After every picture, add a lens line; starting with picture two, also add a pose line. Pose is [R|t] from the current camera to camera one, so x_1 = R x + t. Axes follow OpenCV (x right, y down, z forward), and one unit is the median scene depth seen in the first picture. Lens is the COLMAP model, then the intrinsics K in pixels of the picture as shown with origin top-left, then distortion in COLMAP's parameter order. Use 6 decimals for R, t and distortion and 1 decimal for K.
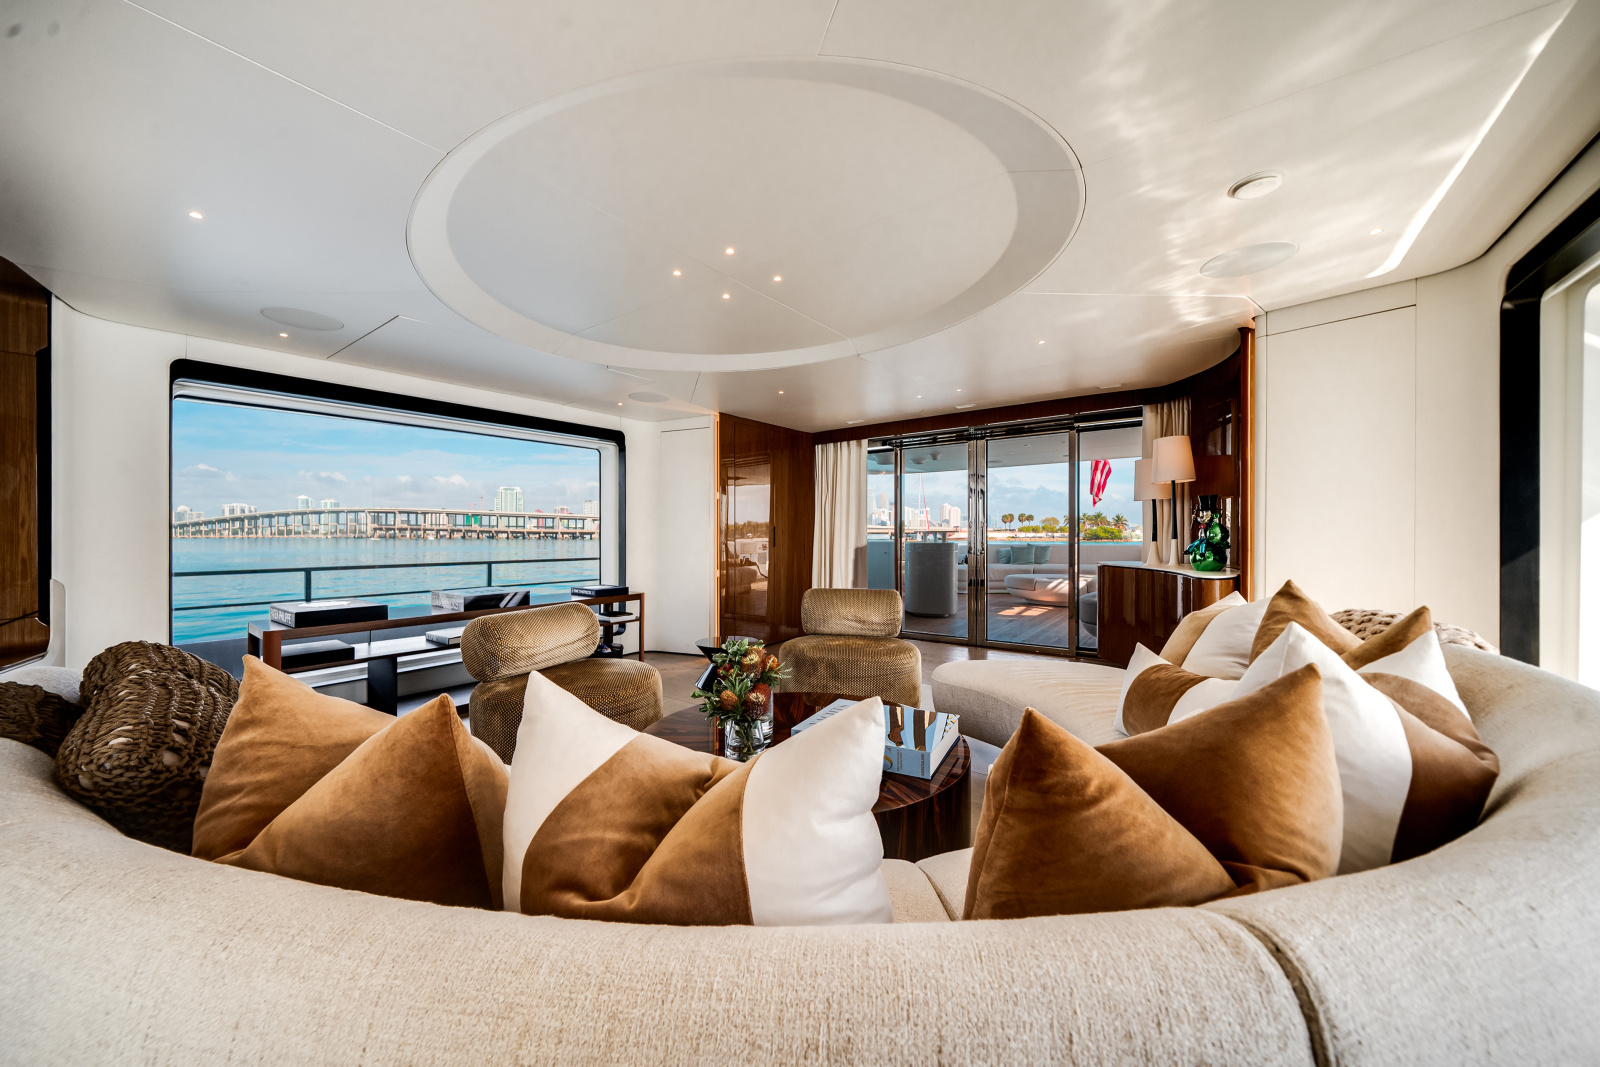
lens RADIAL K [[564.0, 0, 800.0], [0, 564.0, 533.5], [0, 0, 1]] dist [-0.000591, -0.000032]
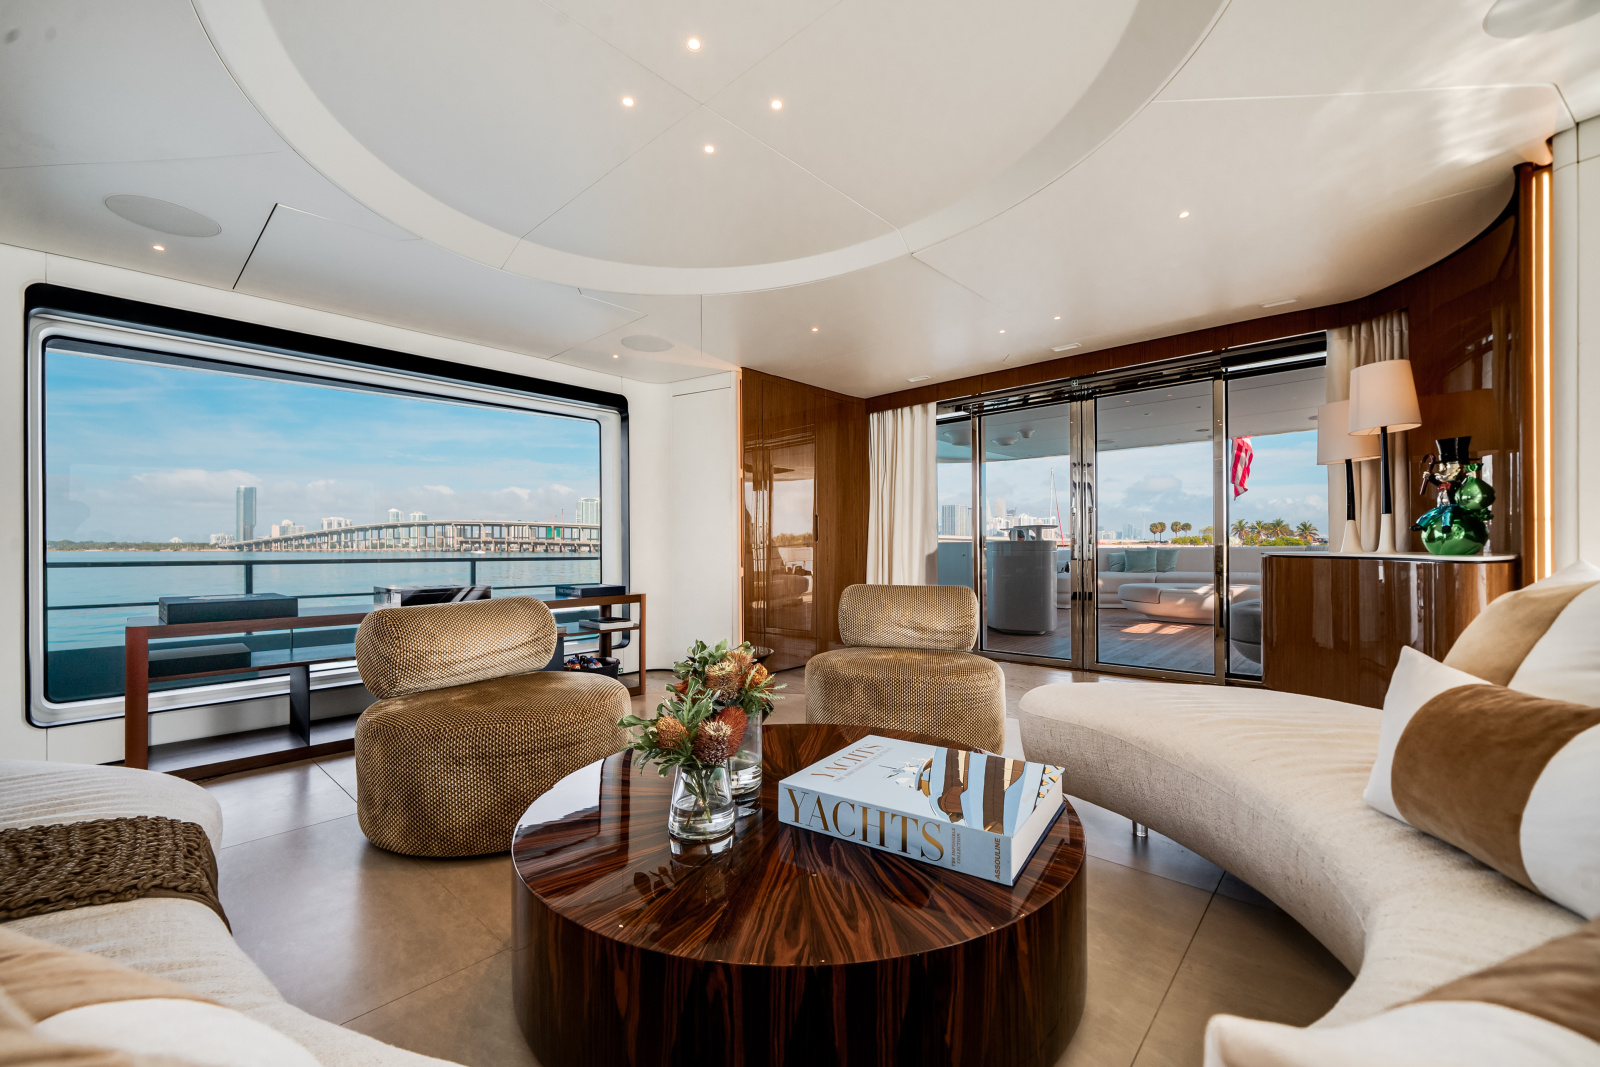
lens RADIAL K [[638.3, 0, 801.7], [0, 638.3, 540.7], [0, 0, 1]] dist [0.000669, -0.000100]
pose [[0.994354, -0.005282, -0.105984, 0.045070], [0.004455, 0.999958, -0.008041, 0.048841], [0.106022, 0.007524, 0.994335, 0.168730]]
